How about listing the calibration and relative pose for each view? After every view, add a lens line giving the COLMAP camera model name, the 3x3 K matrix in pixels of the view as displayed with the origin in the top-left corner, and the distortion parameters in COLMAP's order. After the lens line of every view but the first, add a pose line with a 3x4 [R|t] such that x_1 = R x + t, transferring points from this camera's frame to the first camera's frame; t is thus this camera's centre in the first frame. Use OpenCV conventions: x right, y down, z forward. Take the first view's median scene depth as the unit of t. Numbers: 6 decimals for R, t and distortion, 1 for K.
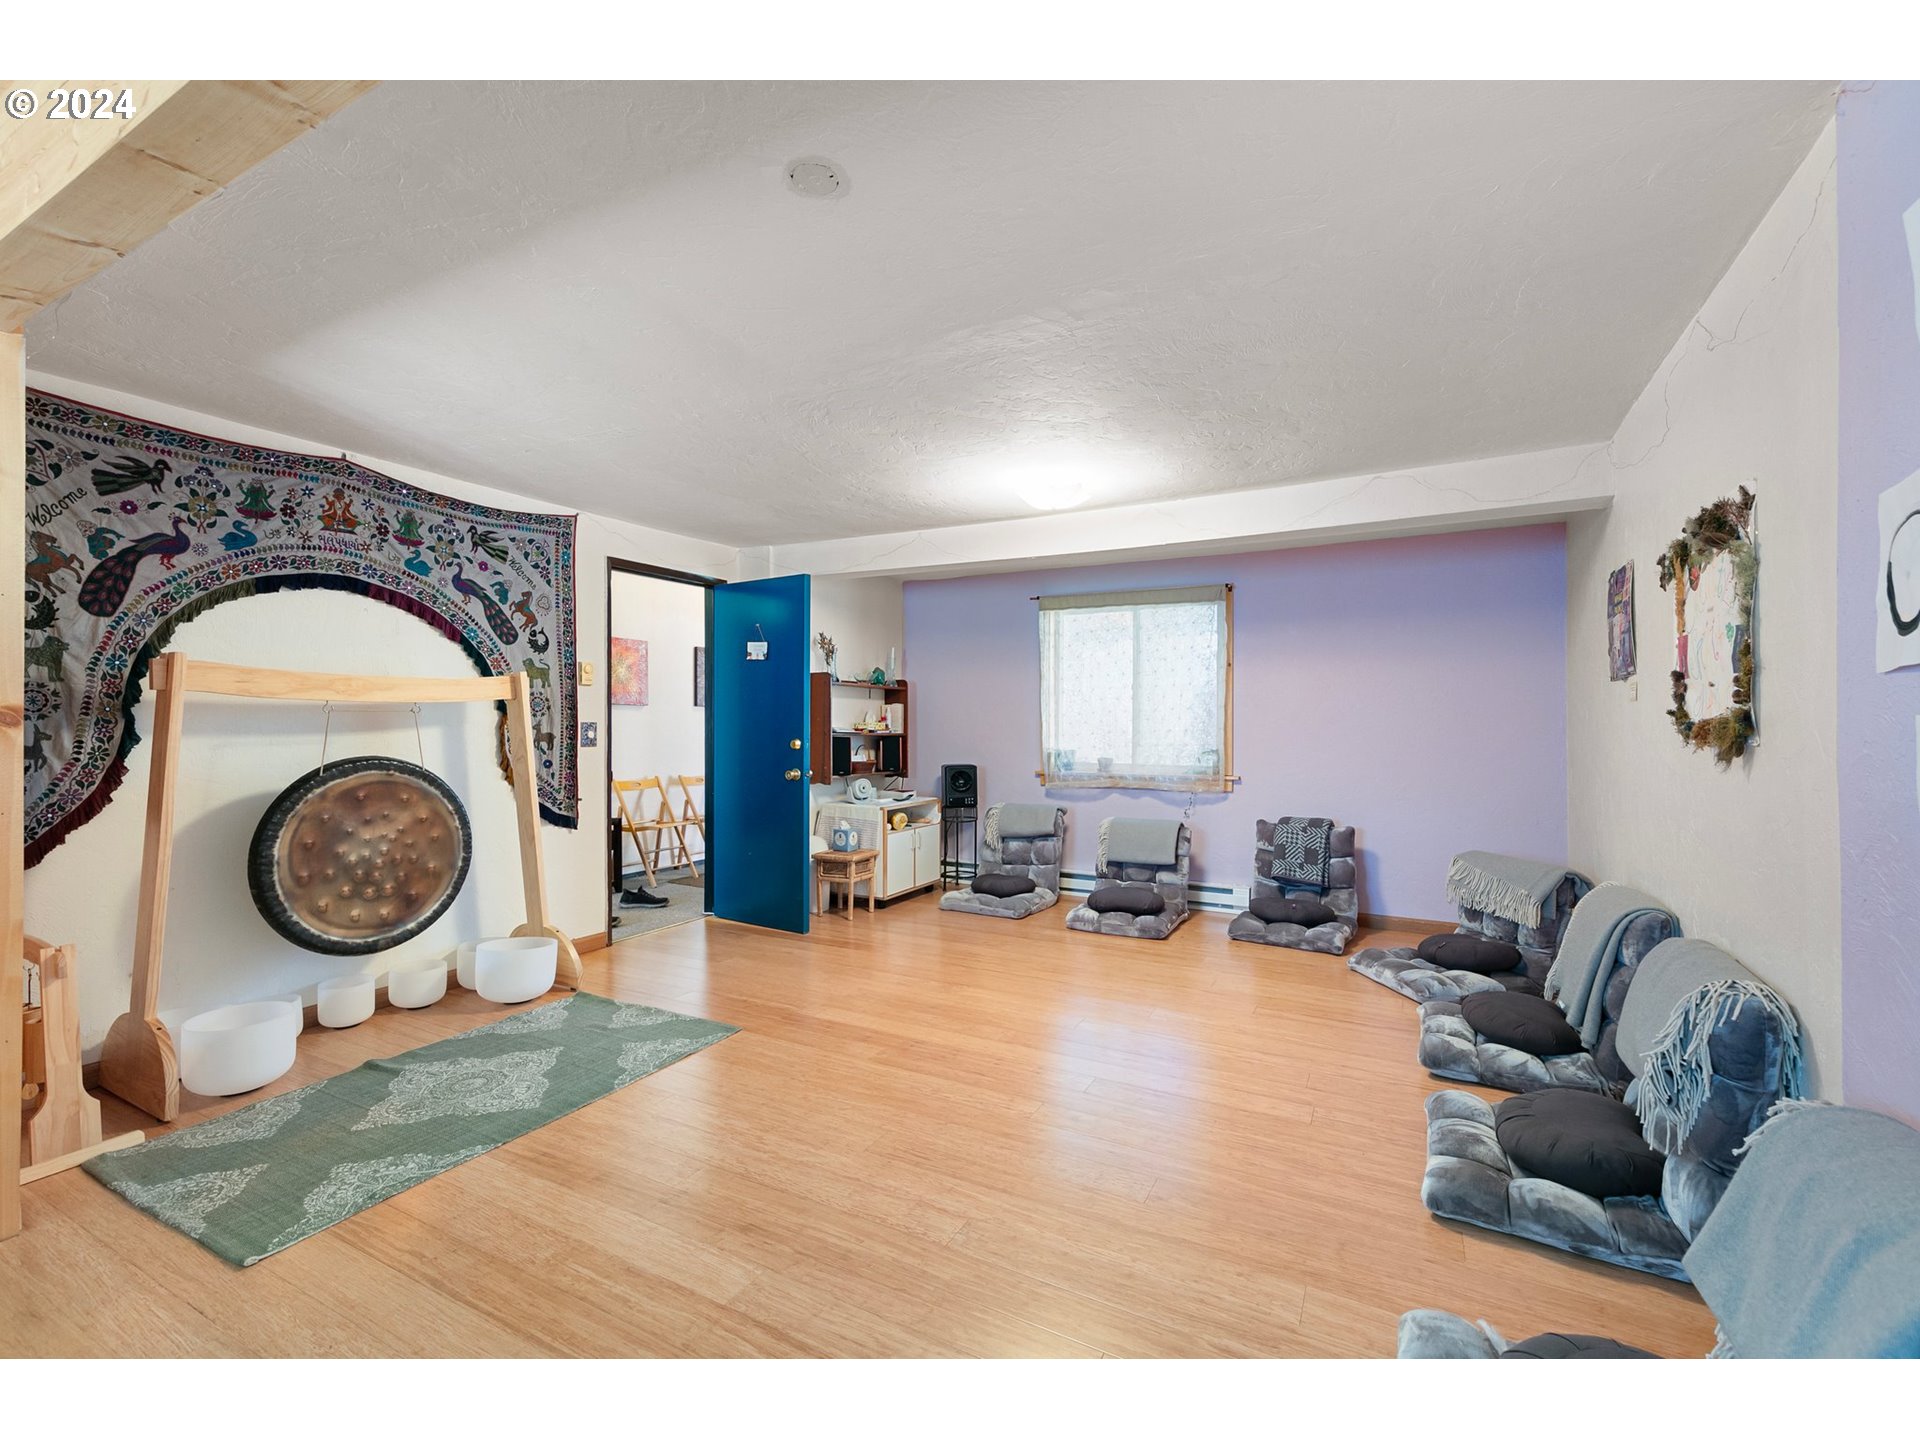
lens RADIAL K [[861.6, 0, 958.0], [0, 861.6, 714.5], [0, 0, 1]] dist [0.004833, -0.000213]
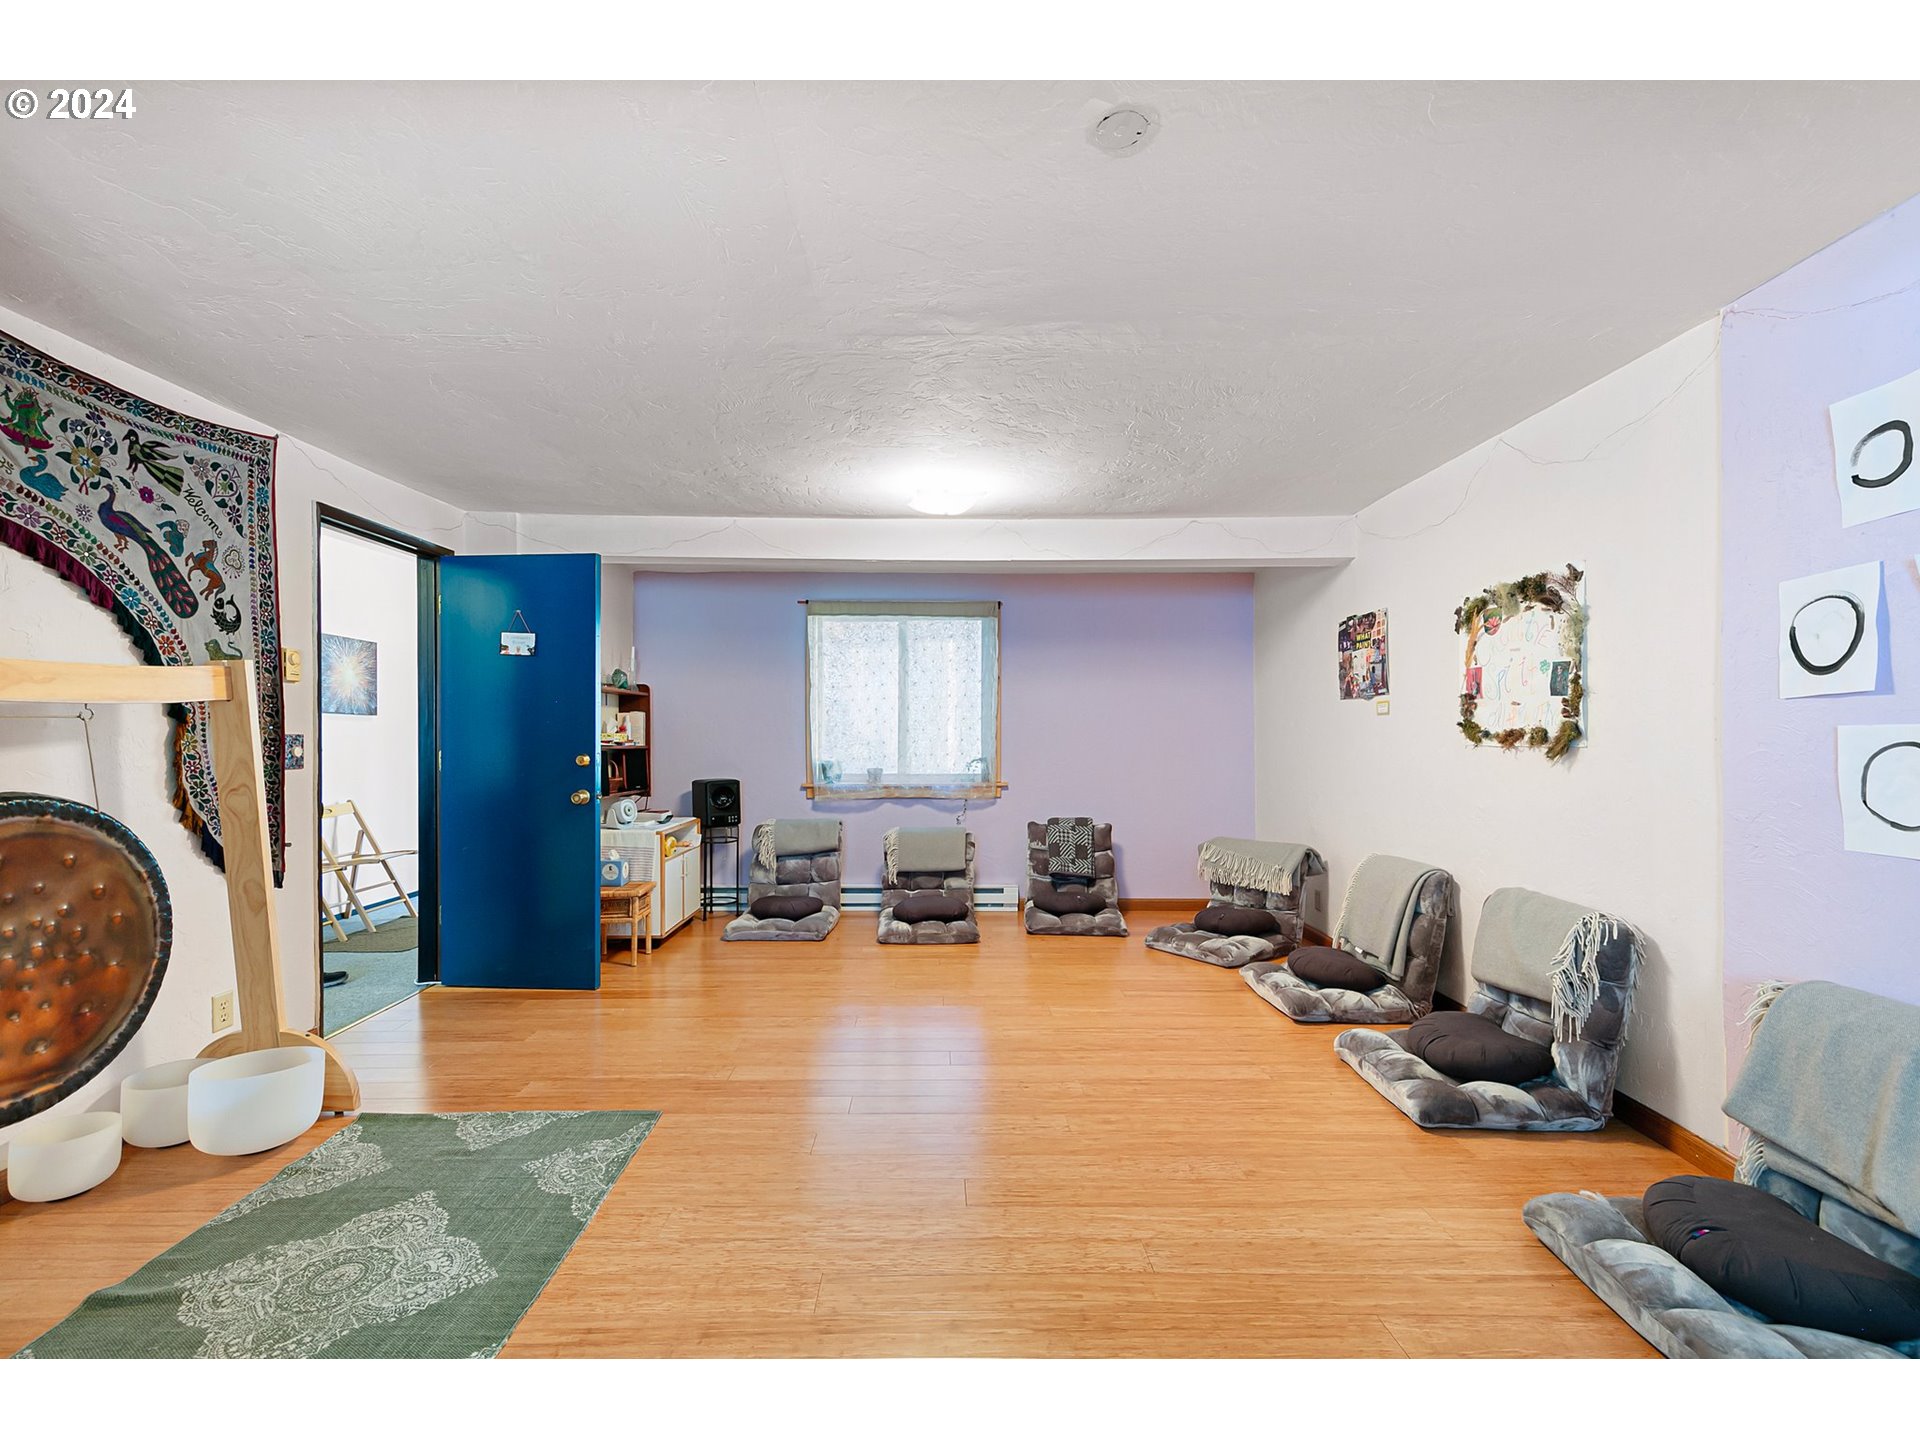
lens RADIAL K [[861.6, 0, 960.1], [0, 861.6, 730.4], [0, 0, 1]] dist [0.004833, -0.000213]
pose [[0.871143, -0.001989, 0.491025, -0.318624], [-0.001489, 0.999976, 0.006694, 0.000173], [-0.491027, -0.006562, 0.871120, 0.124315]]
